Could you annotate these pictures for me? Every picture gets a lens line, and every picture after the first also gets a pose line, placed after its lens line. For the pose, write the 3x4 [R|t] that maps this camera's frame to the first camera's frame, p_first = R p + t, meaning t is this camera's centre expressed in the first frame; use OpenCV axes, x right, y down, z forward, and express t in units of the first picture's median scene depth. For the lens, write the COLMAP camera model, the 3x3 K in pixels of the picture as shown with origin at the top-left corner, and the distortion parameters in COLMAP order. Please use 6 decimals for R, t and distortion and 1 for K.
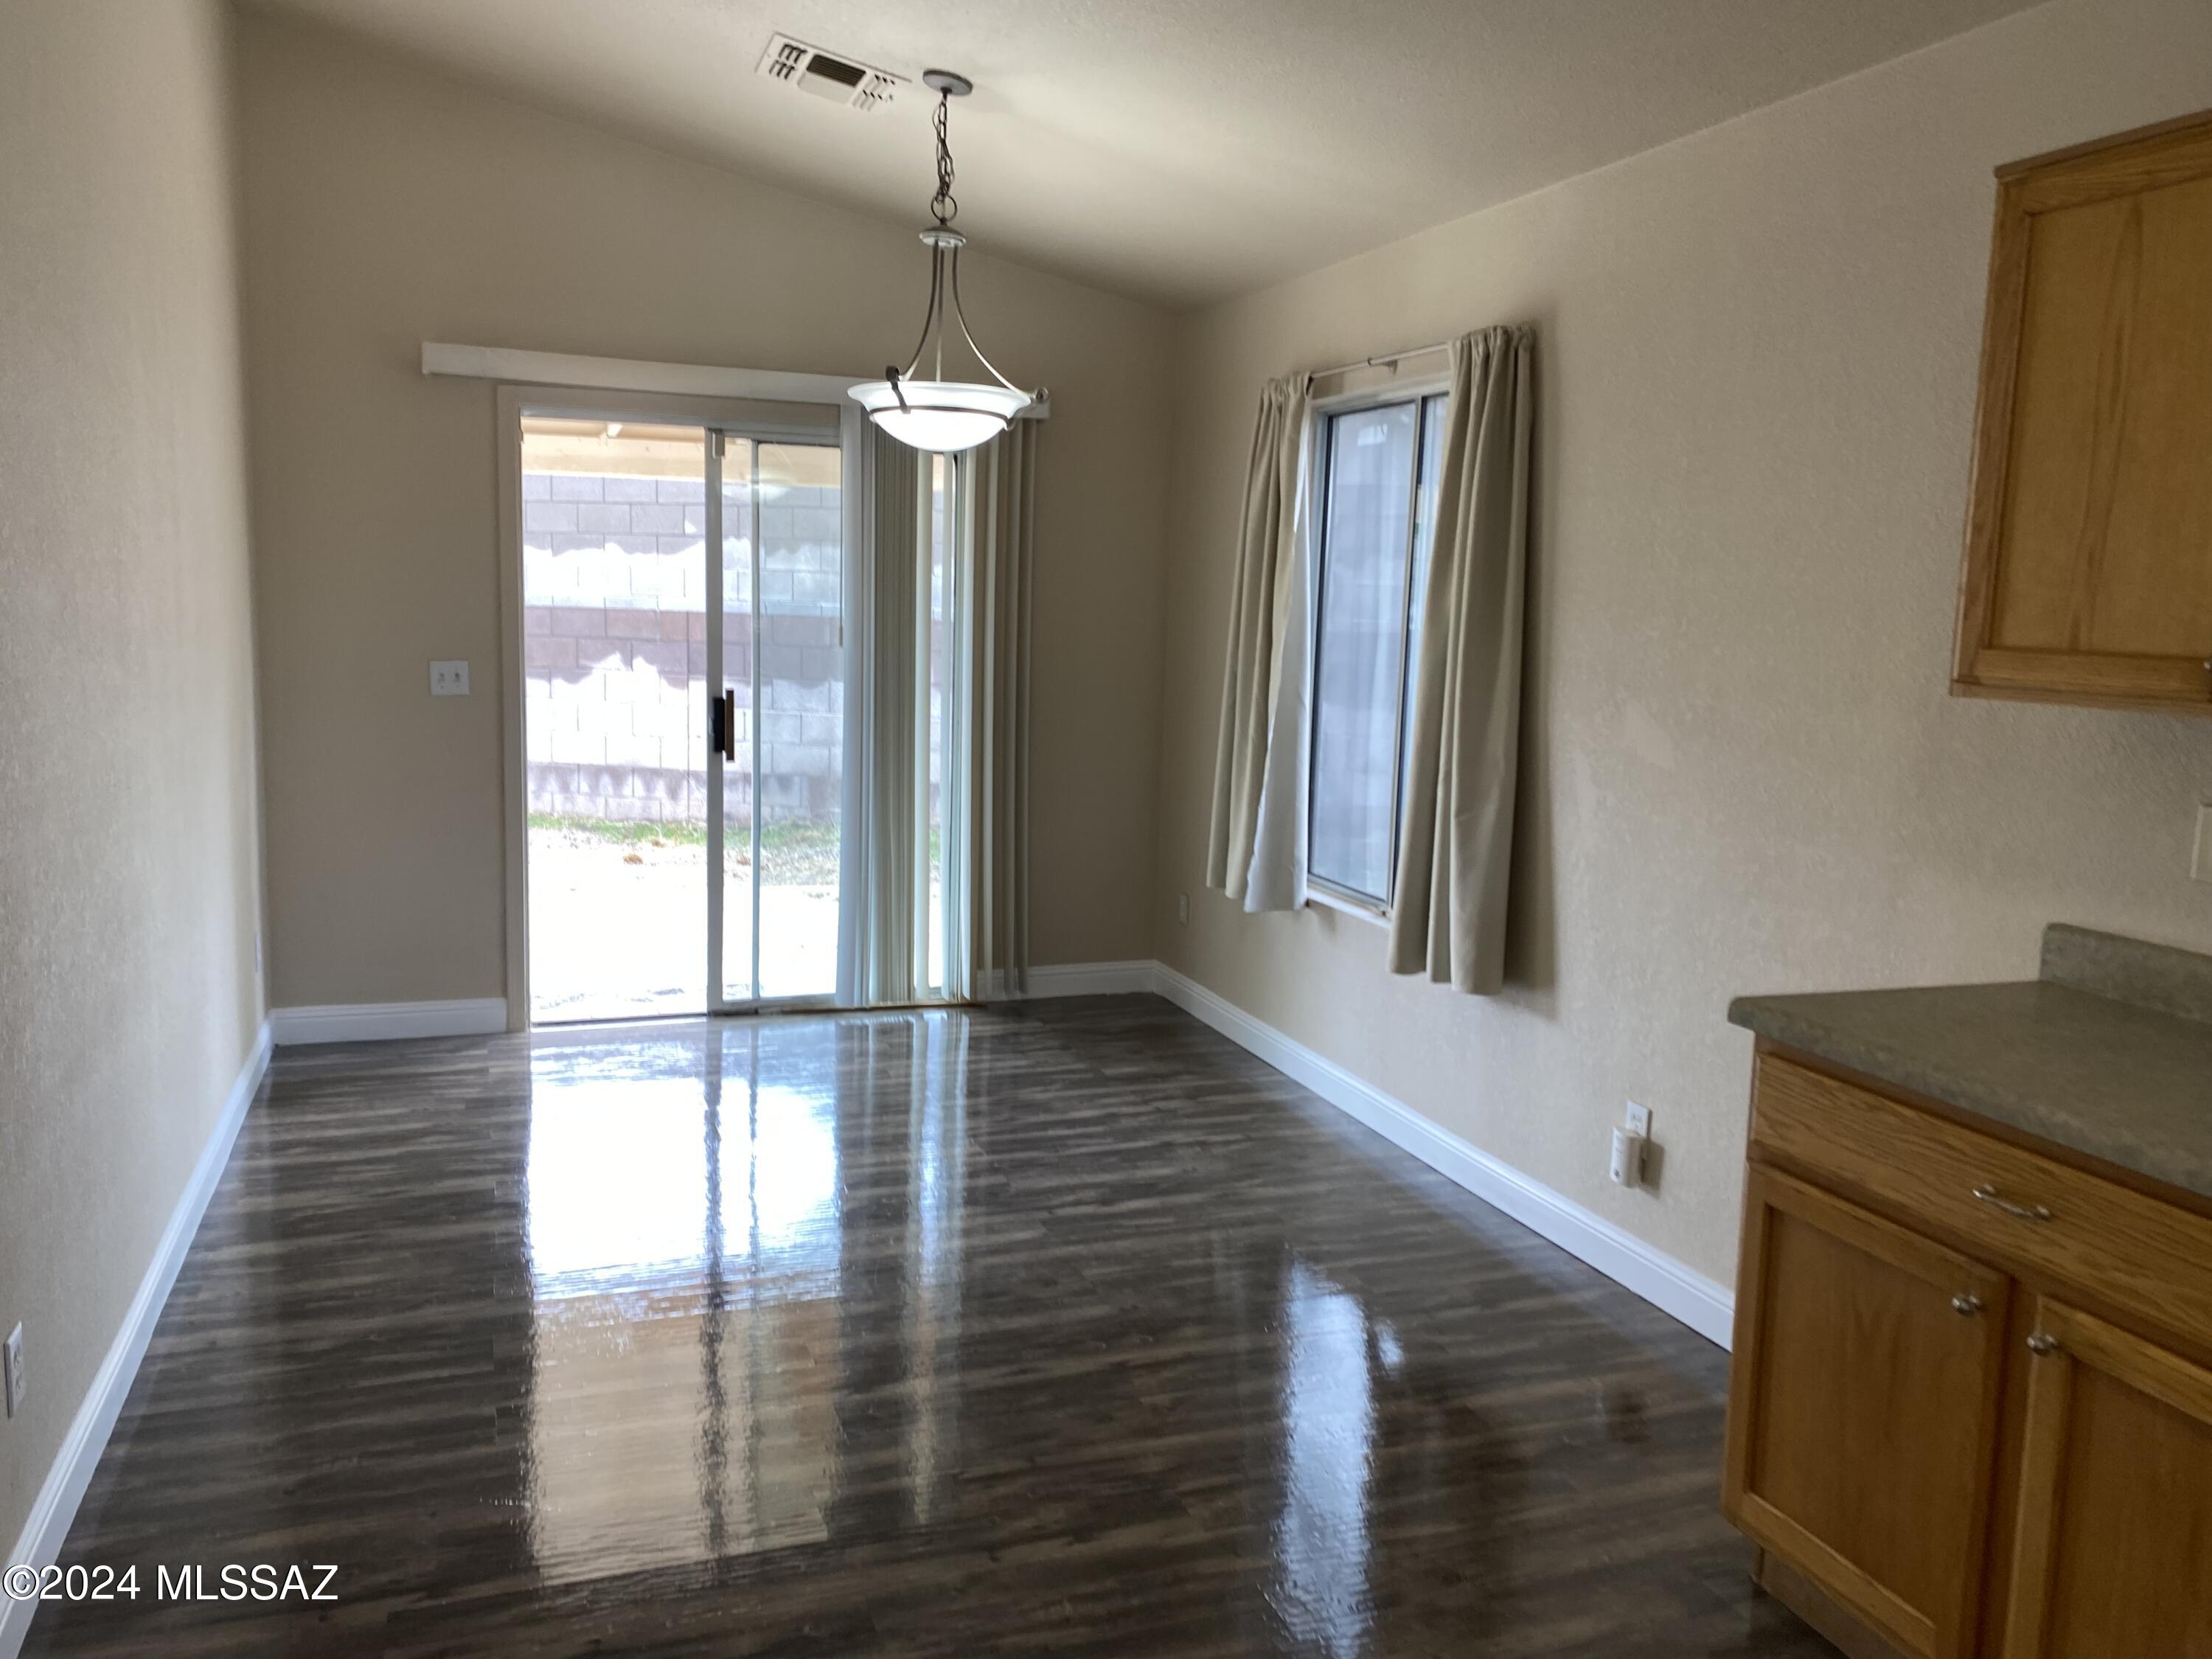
lens RADIAL K [[1705.4, 0, 1102.9], [0, 1705.4, 830.1], [0, 0, 1]] dist [0.003058, -0.001828]
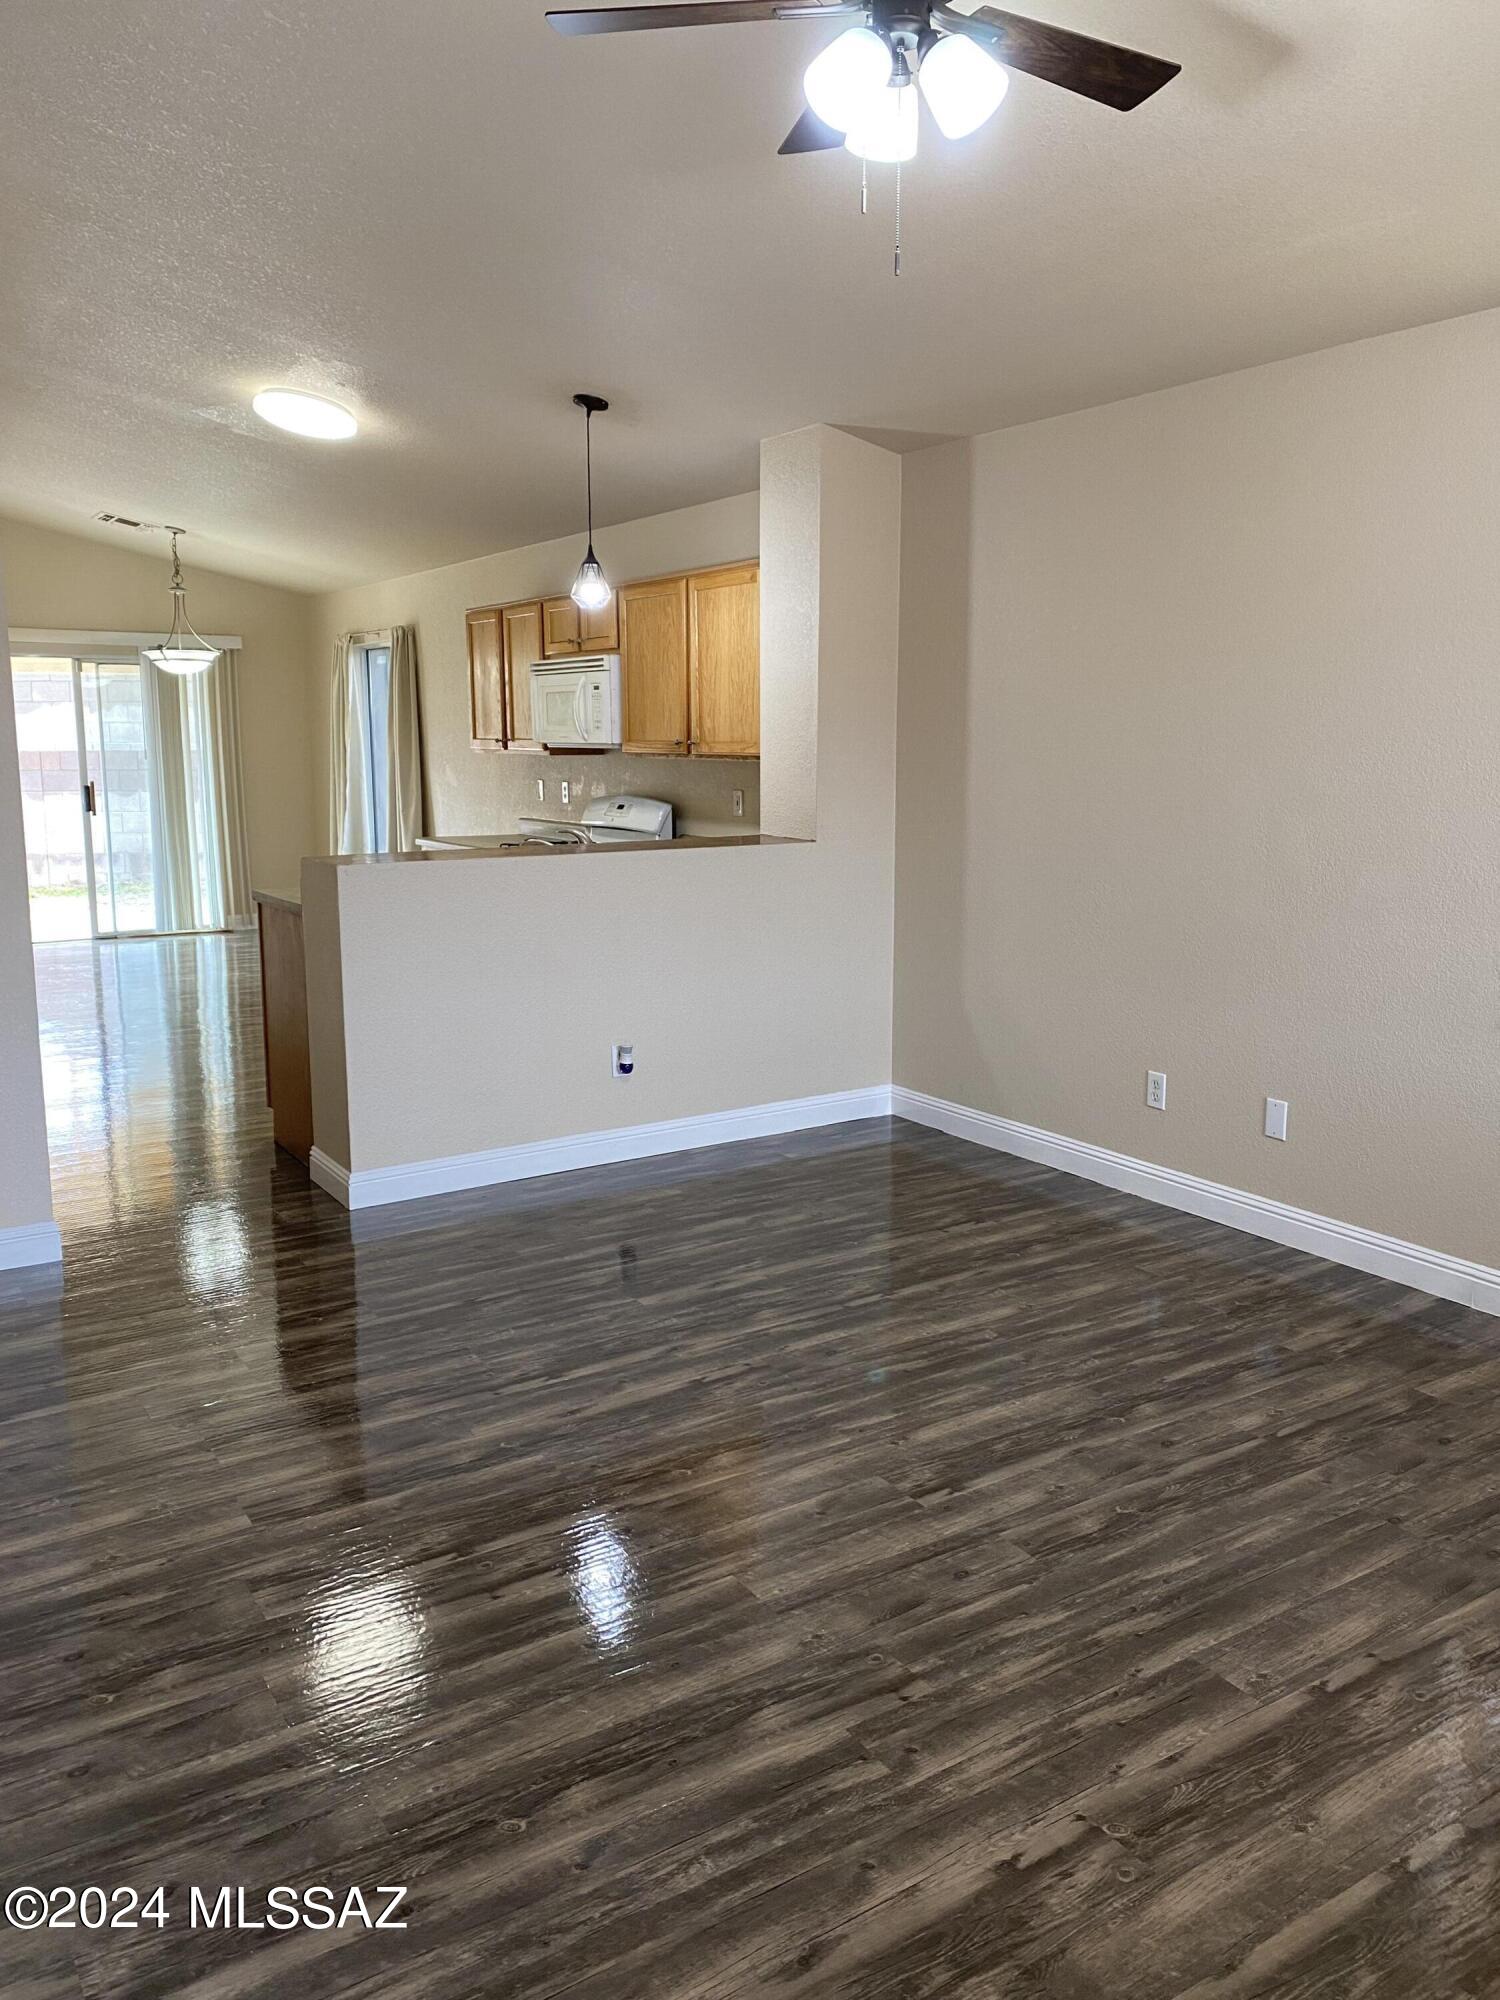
lens RADIAL K [[1542.0, 0, 735.8], [0, 1542.0, 962.7], [0, 0, 1]] dist [0.003058, -0.001828]
pose [[0.976814, -0.063751, 0.204378, 0.146959], [0.060469, 0.997922, 0.022270, 0.139592], [-0.205373, -0.009396, 0.978639, -0.986270]]
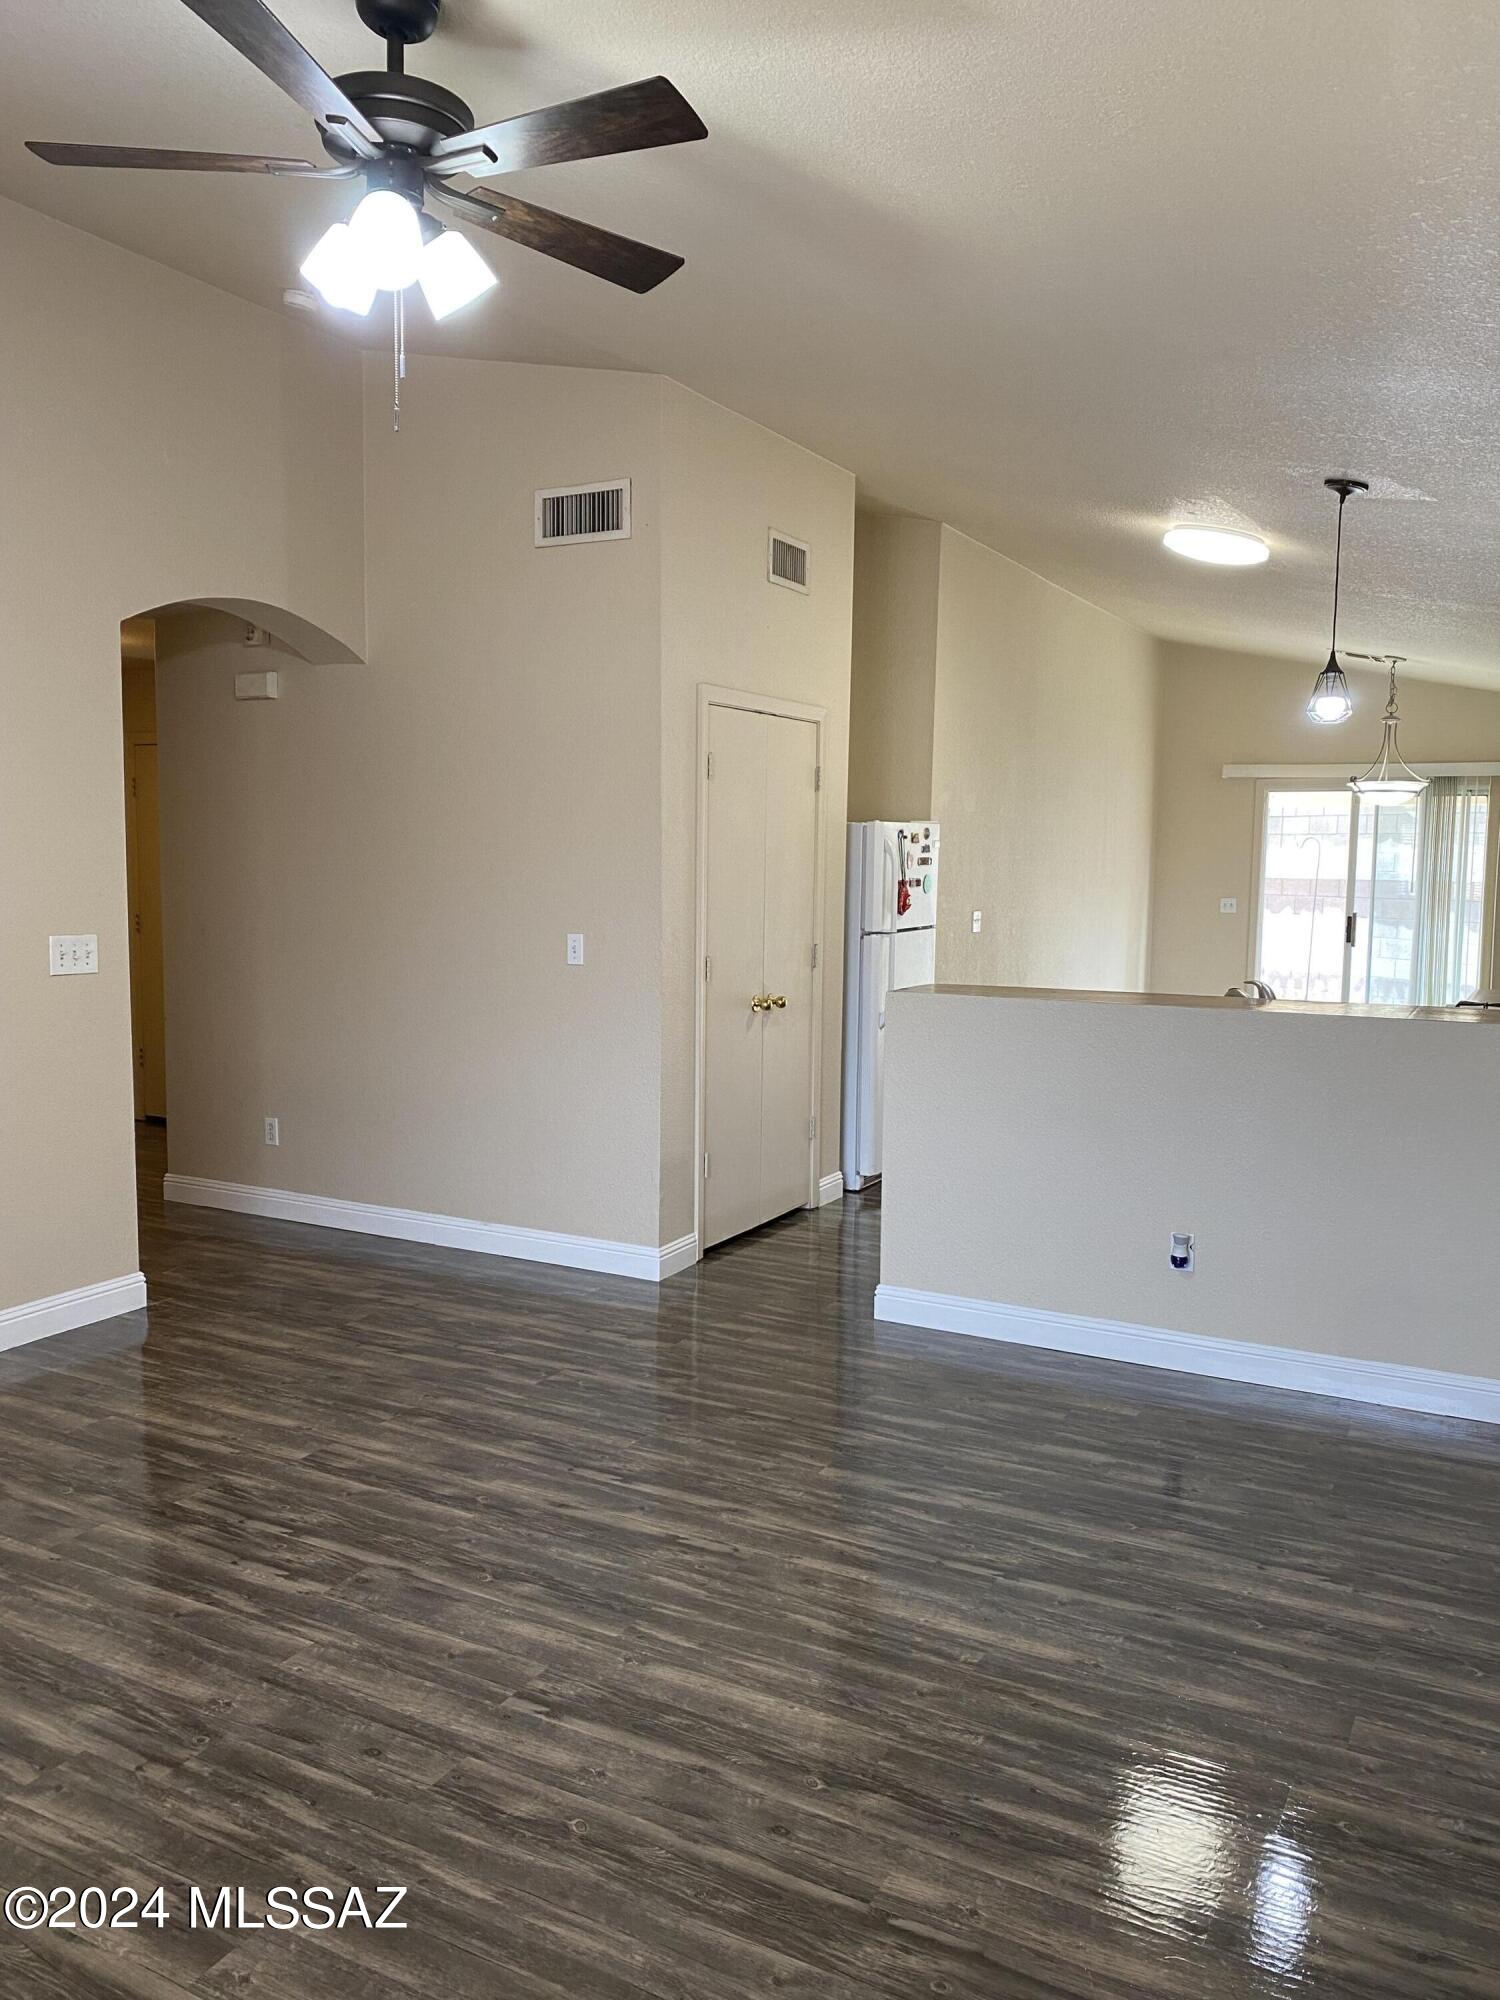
lens RADIAL K [[1542.0, 0, 748.7], [0, 1542.0, 998.5], [0, 0, 1]] dist [0.003058, -0.001828]
pose [[0.667377, 0.057671, -0.742484, 0.674589], [-0.101143, 0.994778, -0.013643, 0.118122], [0.737820, 0.084202, 0.669725, -0.786584]]
